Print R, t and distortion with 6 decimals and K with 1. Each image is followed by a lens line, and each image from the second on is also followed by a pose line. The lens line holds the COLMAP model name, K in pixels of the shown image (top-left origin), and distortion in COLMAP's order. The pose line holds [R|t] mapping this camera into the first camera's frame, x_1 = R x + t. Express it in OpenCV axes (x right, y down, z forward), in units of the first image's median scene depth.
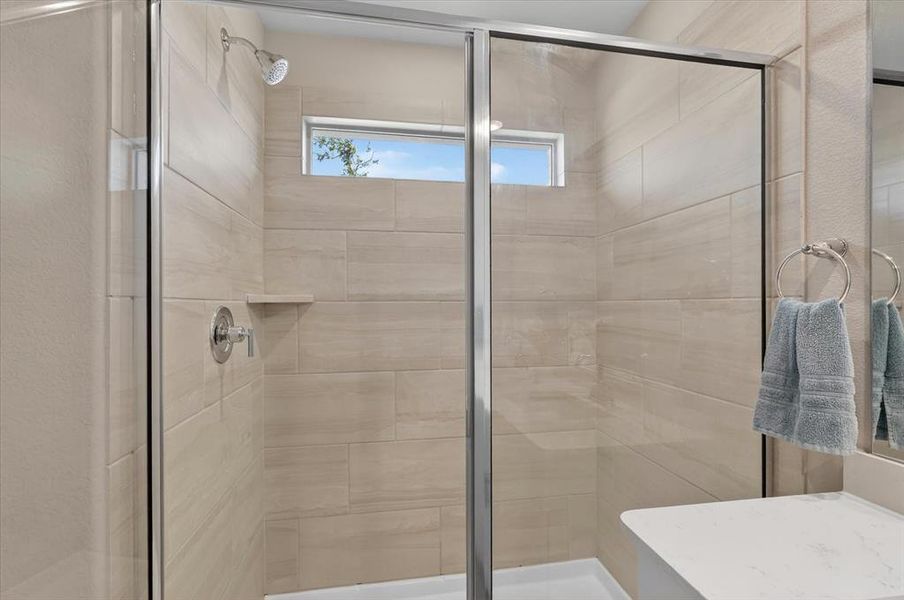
lens RADIAL K [[401.6, 0, 451.0], [0, 401.6, 305.5], [0, 0, 1]] dist [-0.002992, -0.000257]
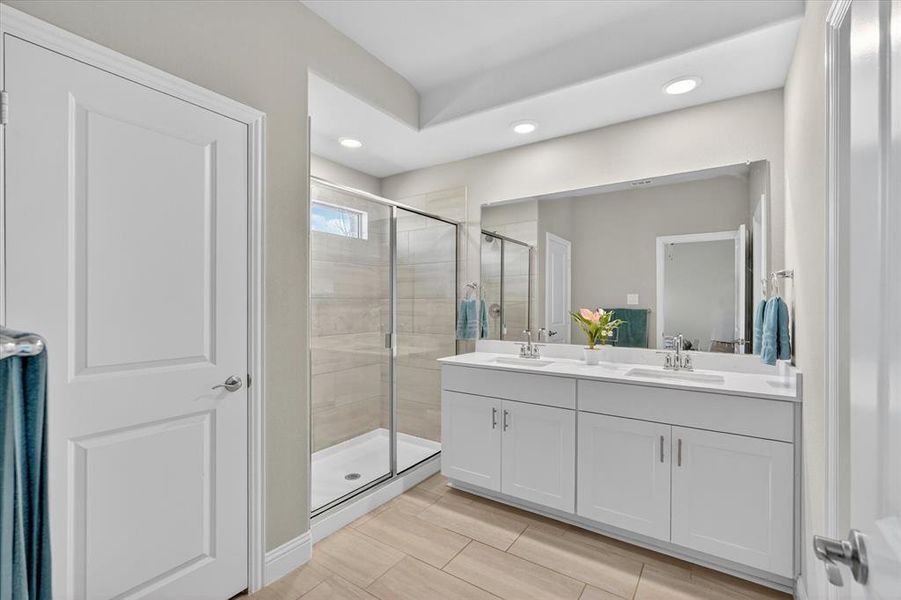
lens RADIAL K [[400.3, 0, 449.5], [0, 400.3, 305.5], [0, 0, 1]] dist [-0.002992, -0.000257]
pose [[0.691937, -0.001611, 0.721956, -1.693725], [-0.002590, 0.999986, 0.004714, 0.025227], [-0.721953, -0.005132, 0.691923, -1.261242]]
